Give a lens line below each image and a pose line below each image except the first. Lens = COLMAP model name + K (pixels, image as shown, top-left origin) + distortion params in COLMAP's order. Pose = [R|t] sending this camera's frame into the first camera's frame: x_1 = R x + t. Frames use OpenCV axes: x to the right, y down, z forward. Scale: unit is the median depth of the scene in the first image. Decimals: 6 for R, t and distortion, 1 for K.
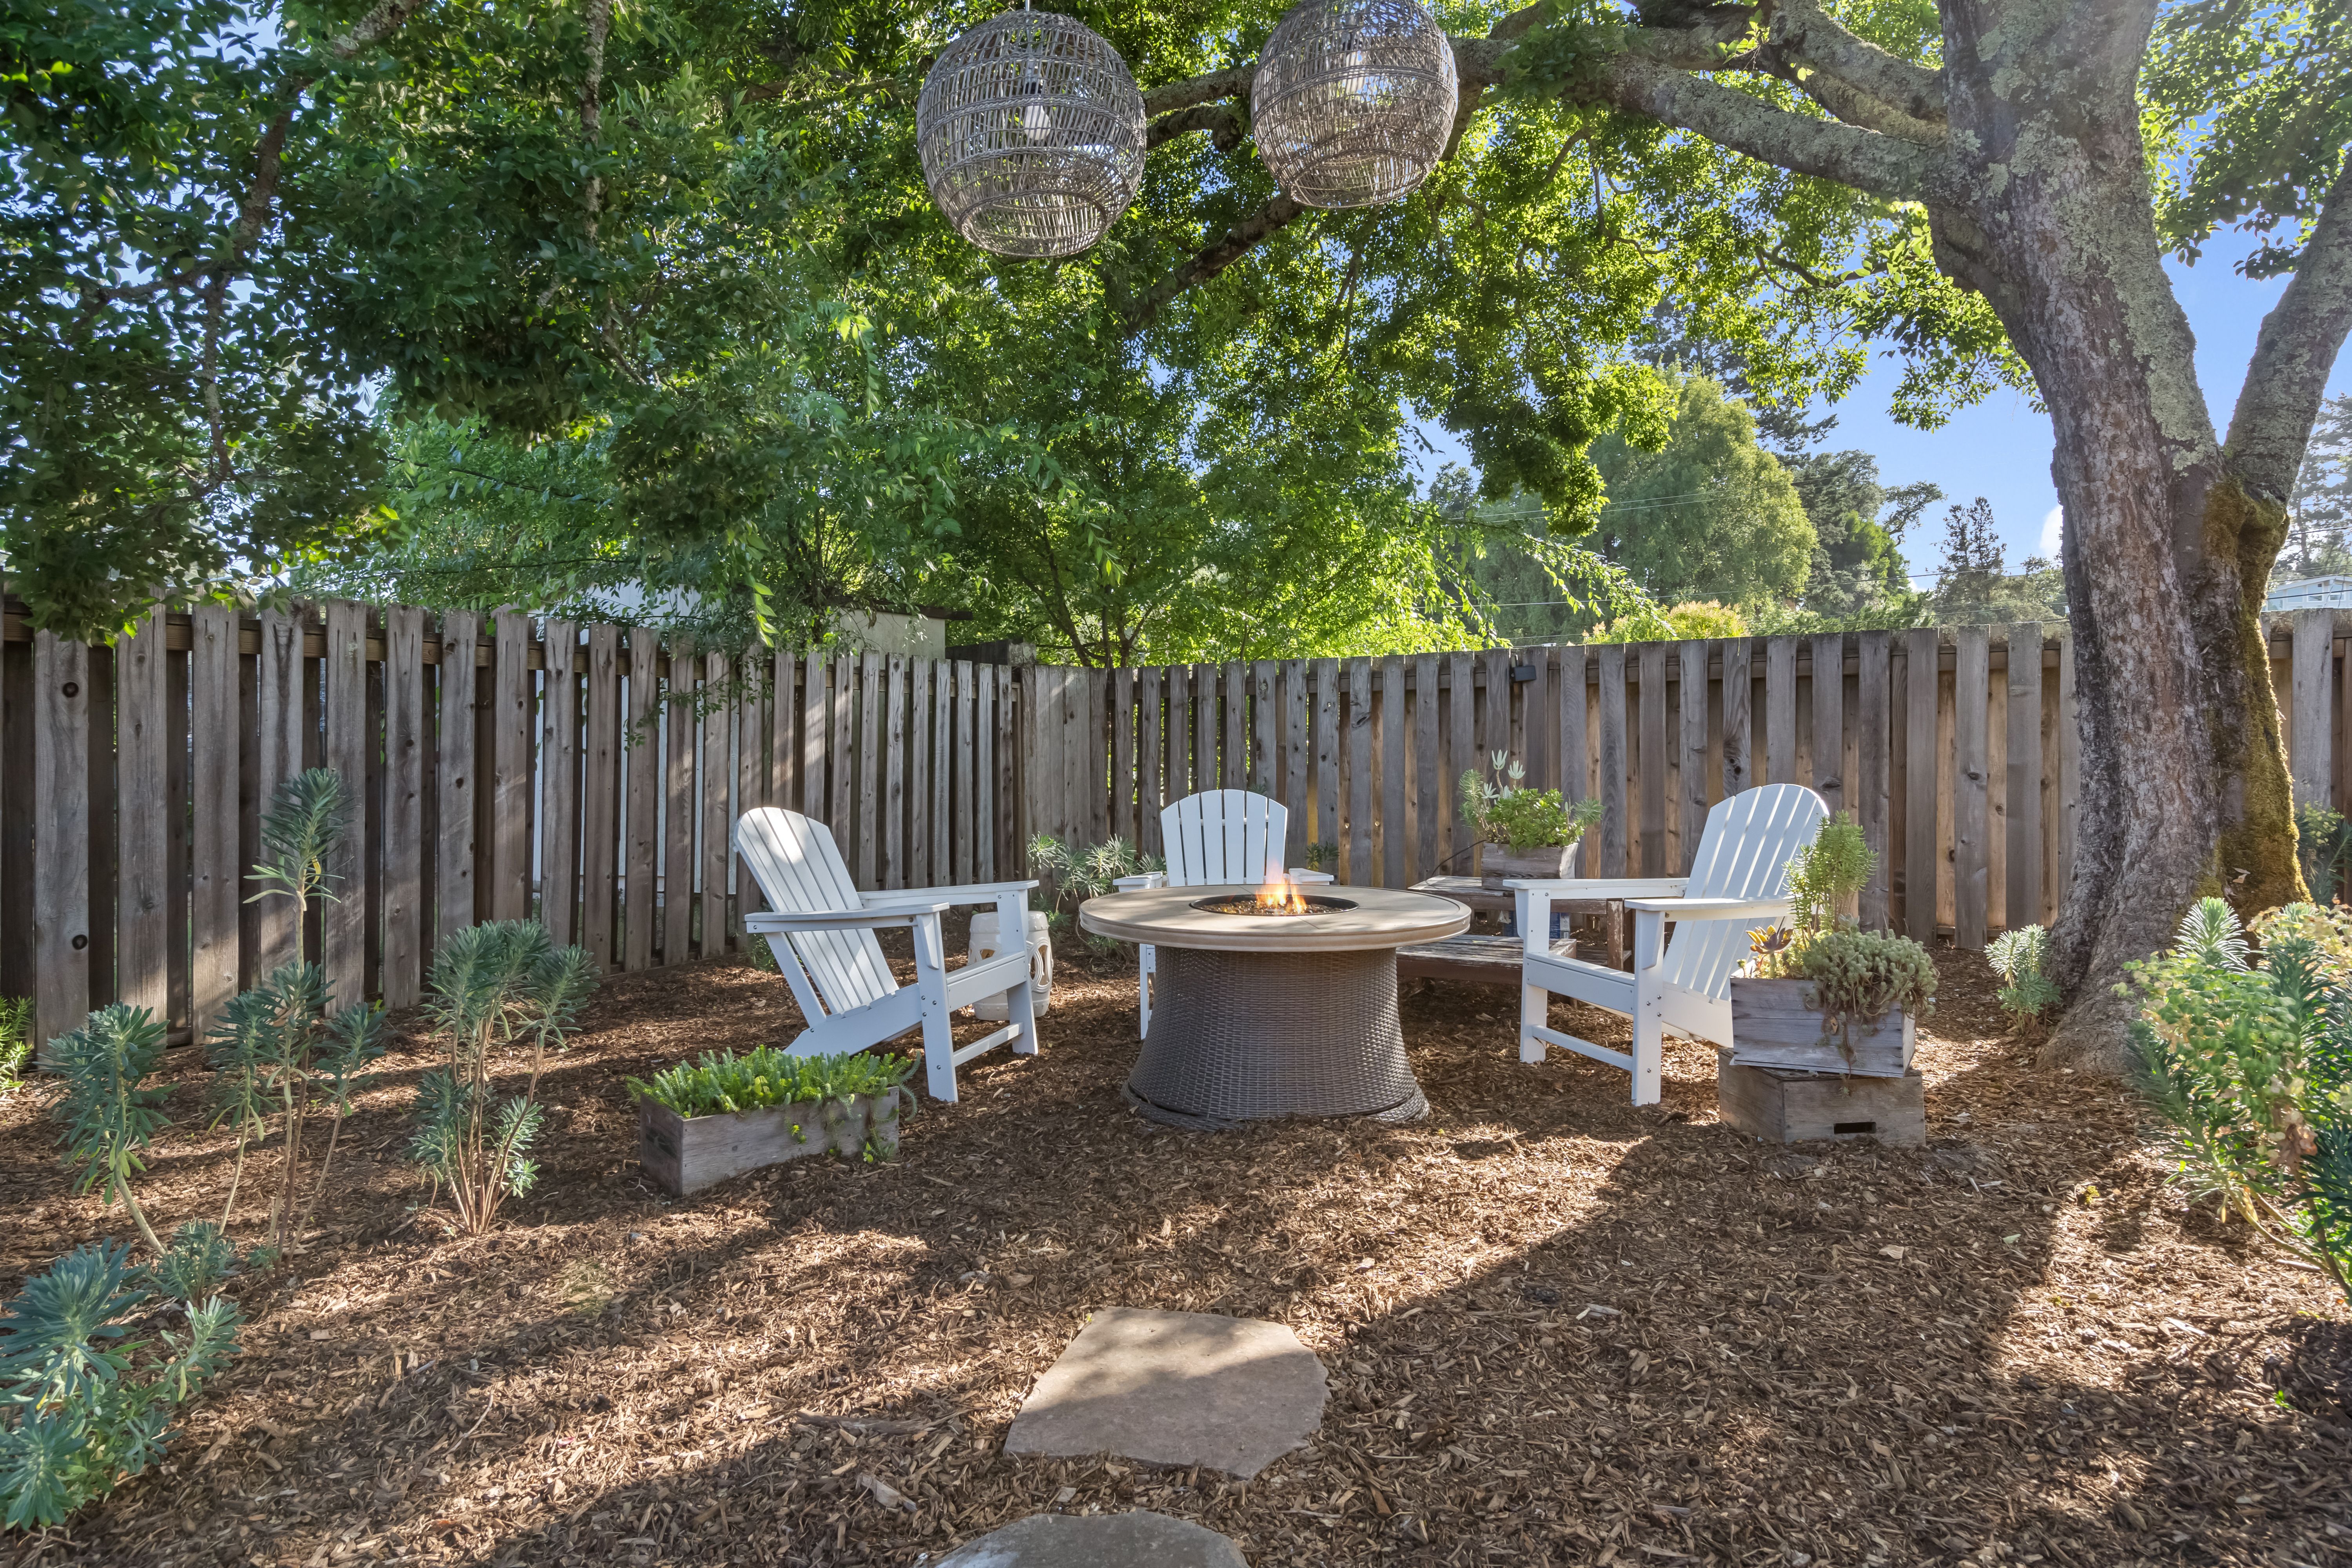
lens RADIAL K [[1233.6, 0, 1182.6], [0, 1233.6, 769.3], [0, 0, 1]] dist [-0.002260, -0.000447]
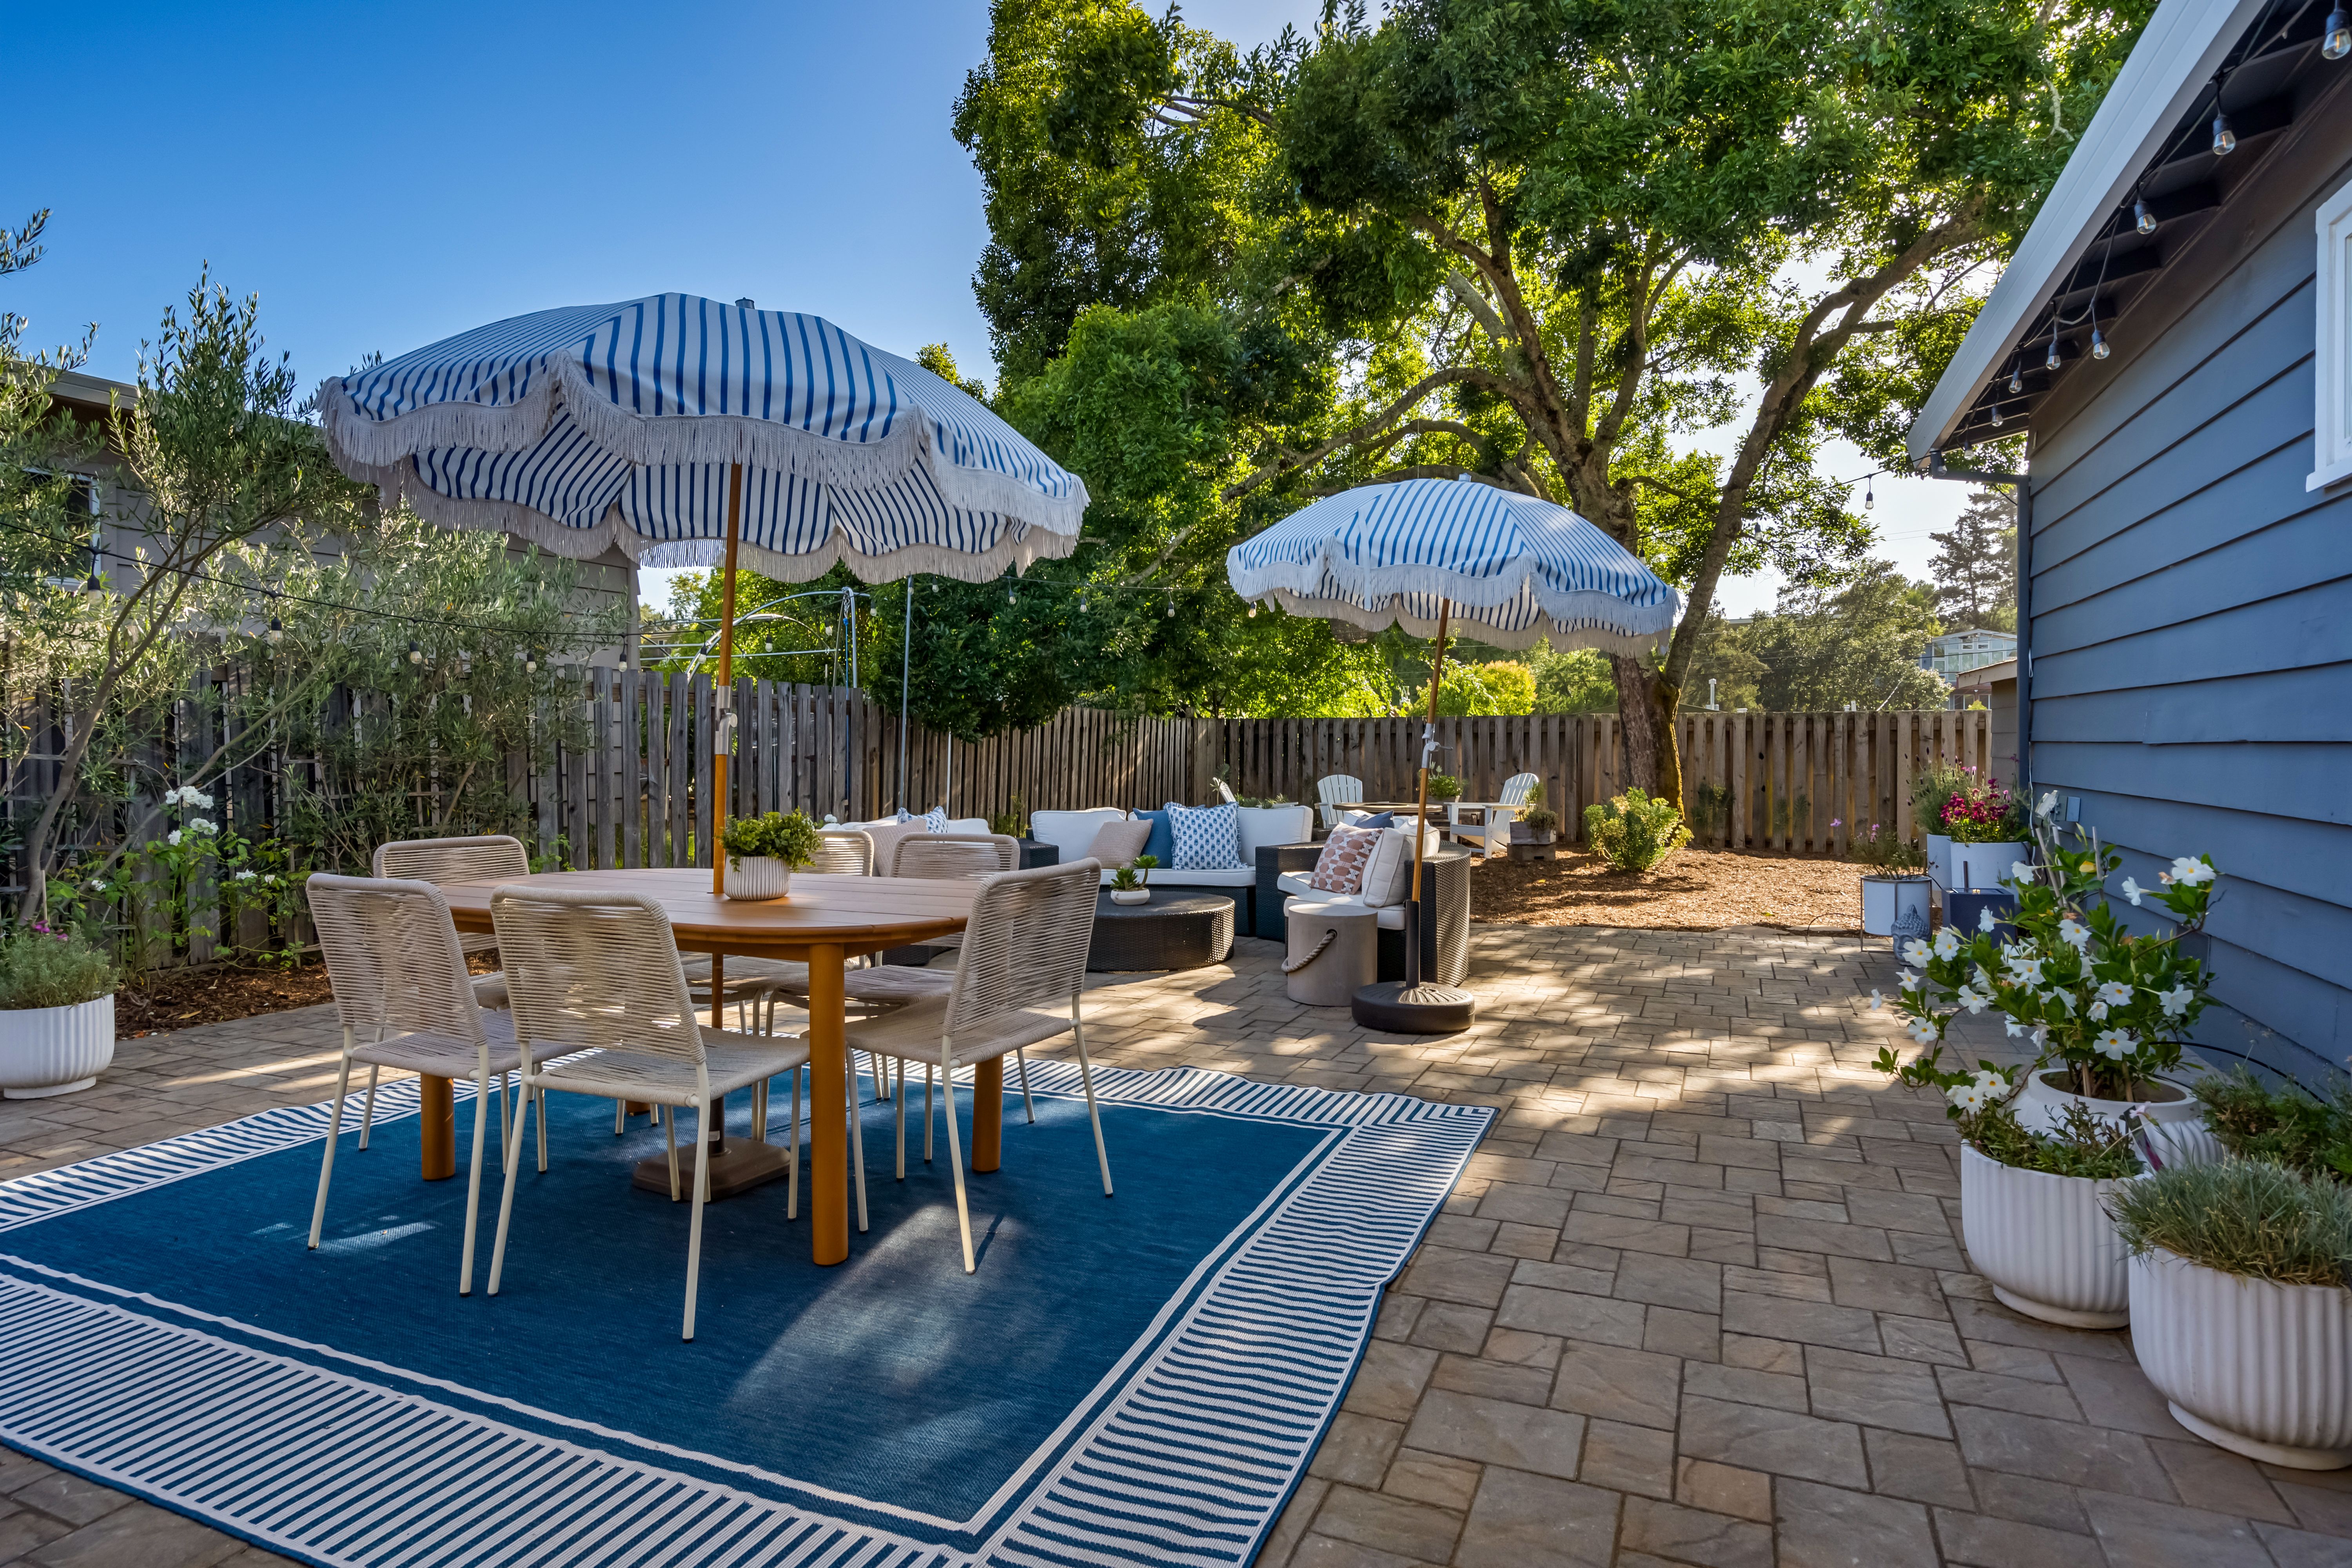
lens RADIAL K [[1233.6, 0, 1184.3], [0, 1233.6, 784.7], [0, 0, 1]] dist [-0.002260, -0.000447]
pose [[0.989553, 0.008662, 0.143907, -0.498984], [-0.009710, 0.999931, 0.006578, 0.016572], [-0.143840, -0.007907, 0.989569, -1.190108]]
